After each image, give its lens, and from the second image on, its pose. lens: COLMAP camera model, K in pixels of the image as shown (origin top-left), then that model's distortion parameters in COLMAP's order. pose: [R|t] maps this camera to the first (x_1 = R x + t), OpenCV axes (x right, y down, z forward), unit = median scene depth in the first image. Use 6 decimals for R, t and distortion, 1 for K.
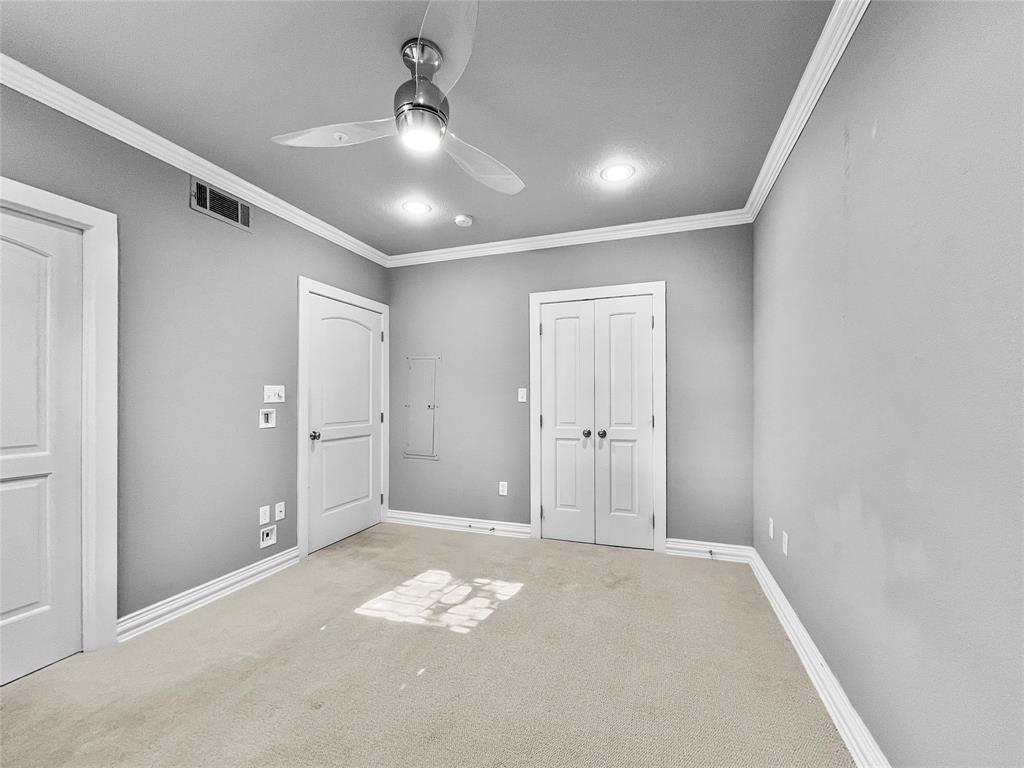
lens RADIAL K [[414.7, 0, 512.1], [0, 414.7, 399.4], [0, 0, 1]] dist [-0.000164, 0.000021]
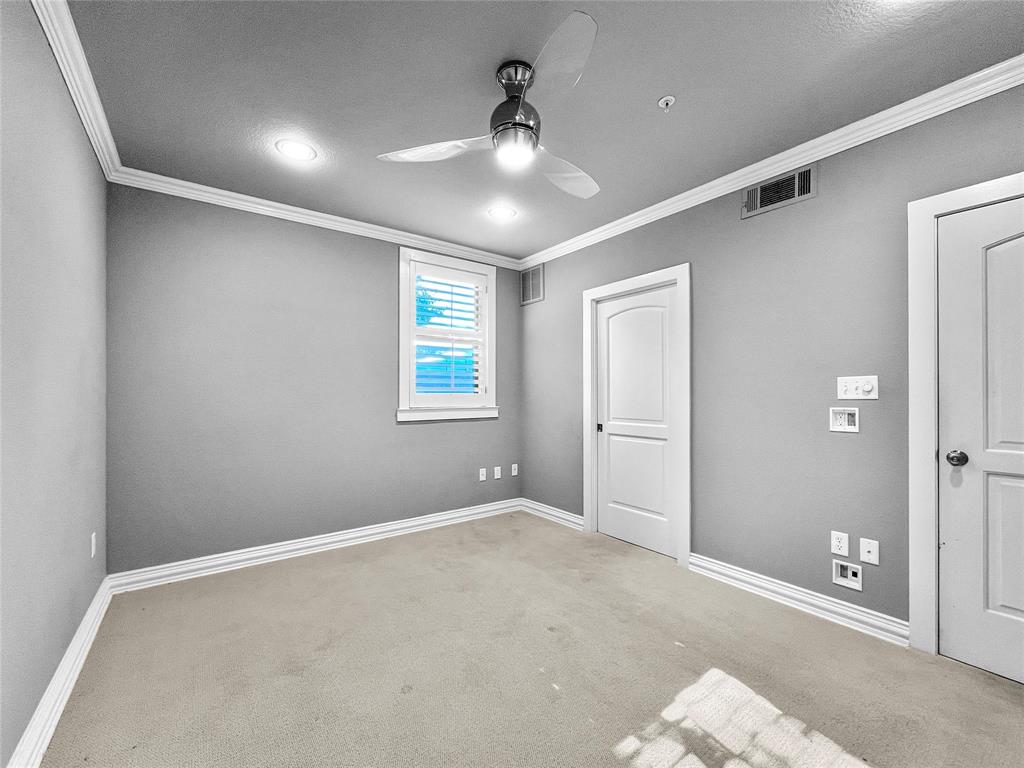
lens RADIAL K [[430.9, 0, 512.0], [0, 430.9, 384.0], [0, 0, 1]] dist [-0.000866, -0.000097]
pose [[-0.557593, -0.011686, -0.830032, 0.409485], [0.000669, 0.999894, -0.014527, -0.008508], [0.830114, -0.008655, -0.557526, 0.916734]]
